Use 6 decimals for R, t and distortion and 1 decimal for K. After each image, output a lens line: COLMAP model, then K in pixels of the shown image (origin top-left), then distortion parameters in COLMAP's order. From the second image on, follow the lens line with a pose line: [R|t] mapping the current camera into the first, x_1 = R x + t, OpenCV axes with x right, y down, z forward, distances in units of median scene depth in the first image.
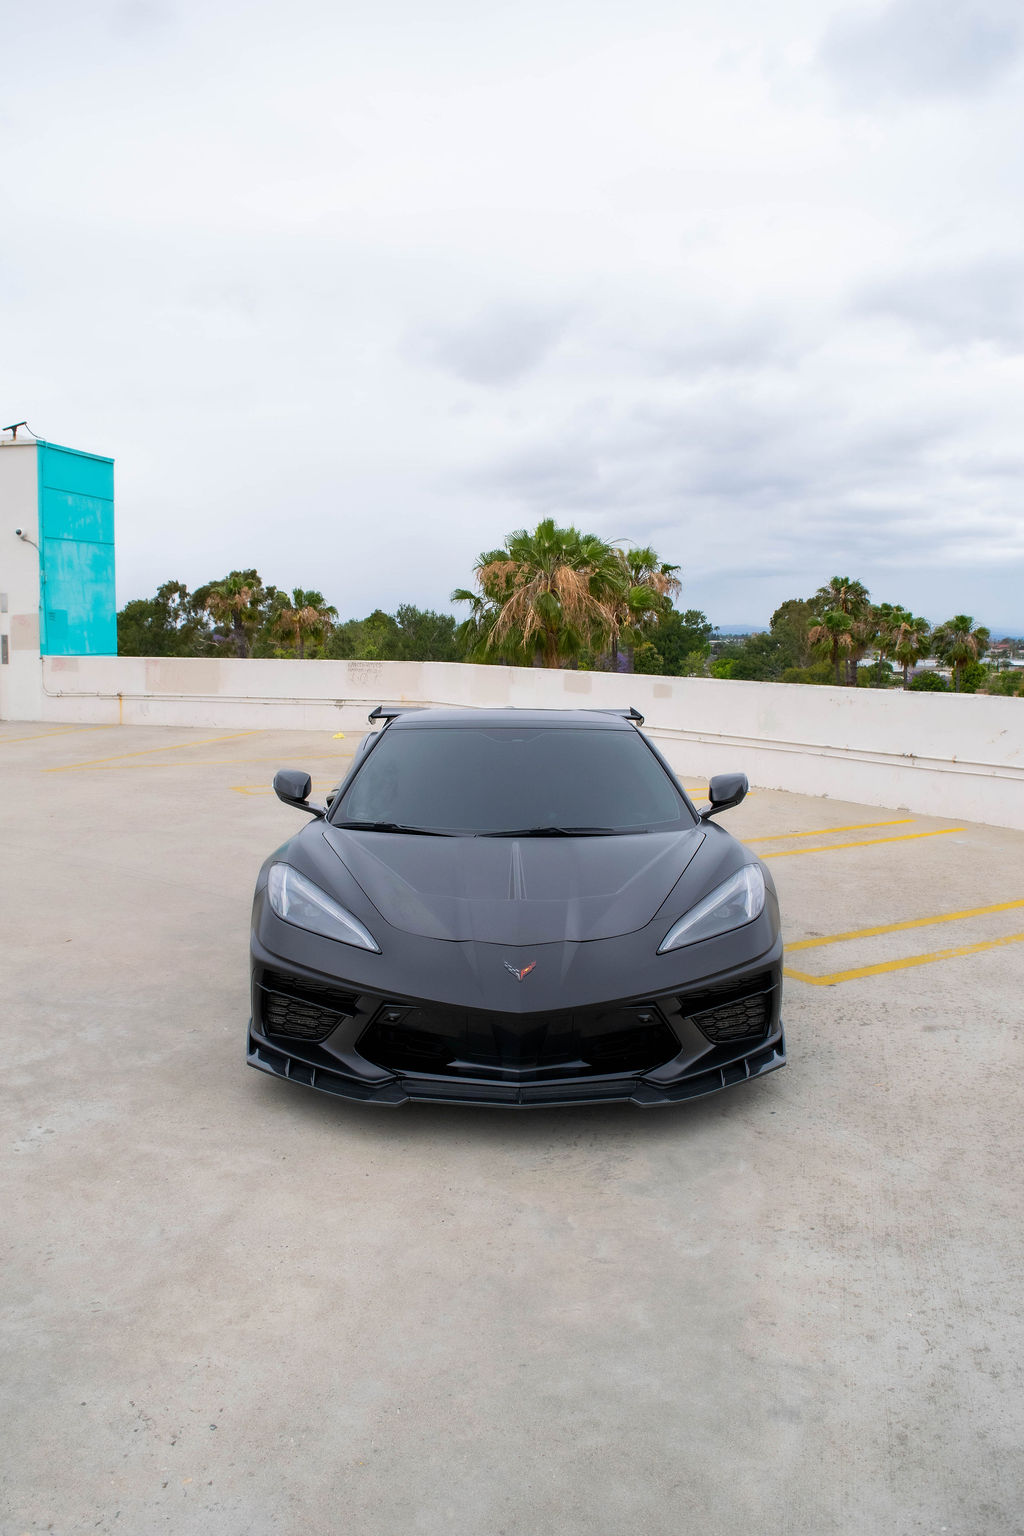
lens RADIAL K [[1203.6, 0, 512.0], [0, 1203.6, 768.0], [0, 0, 1]] dist [-0.095185, 0.015606]
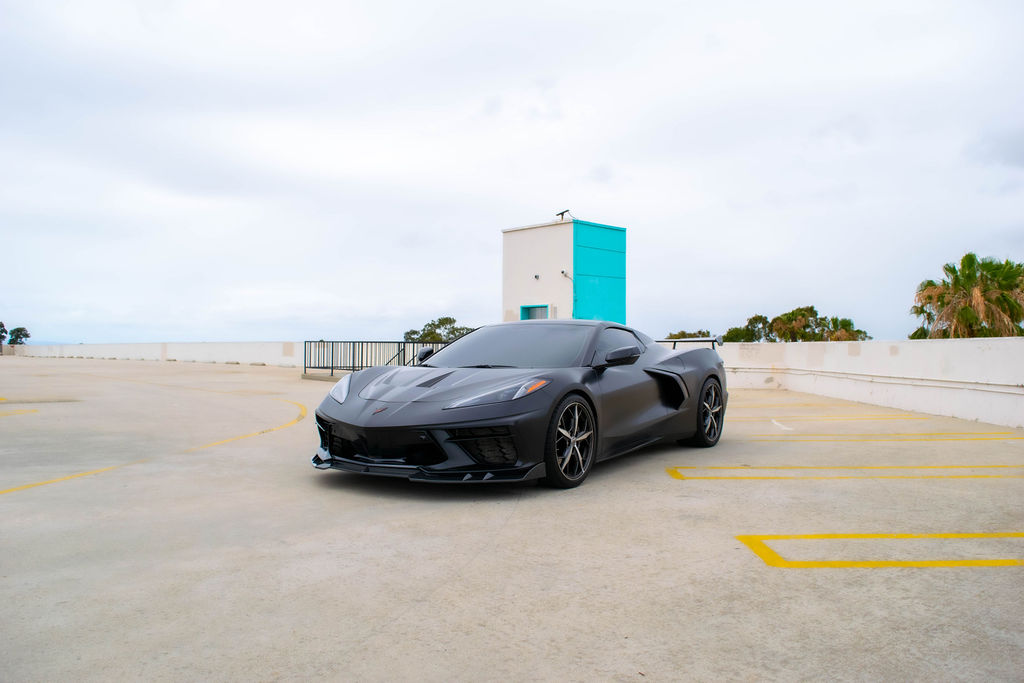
lens RADIAL K [[802.4, 0, 517.8], [0, 802.4, 334.9], [0, 0, 1]] dist [-0.095185, 0.015606]
pose [[0.830951, -0.015777, -0.556121, 0.187160], [-0.058996, 0.991463, -0.116279, 0.035267], [0.553208, 0.129431, 0.822927, -0.005144]]
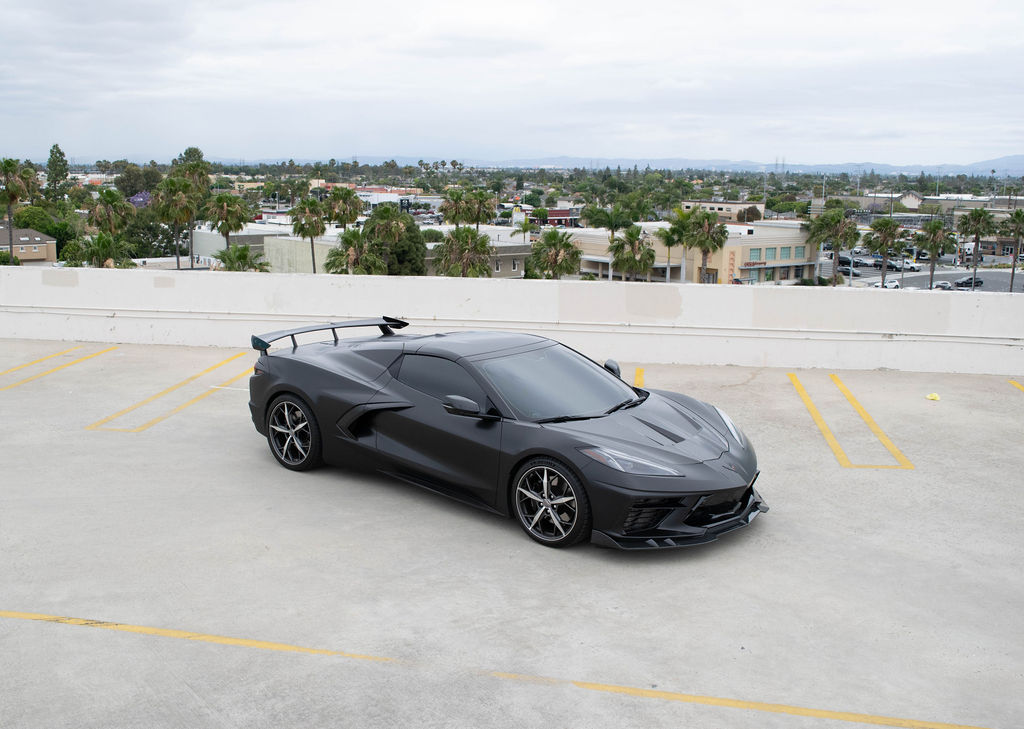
lens RADIAL K [[1040.7, 0, 483.1], [0, 1040.7, 363.3], [0, 0, 1]] dist [-0.074602, 0.001579]
pose [[0.653895, -0.142219, 0.743099, -0.327995], [0.079733, 0.989658, 0.119246, -0.056321], [-0.752373, -0.018725, 0.658471, 0.014325]]
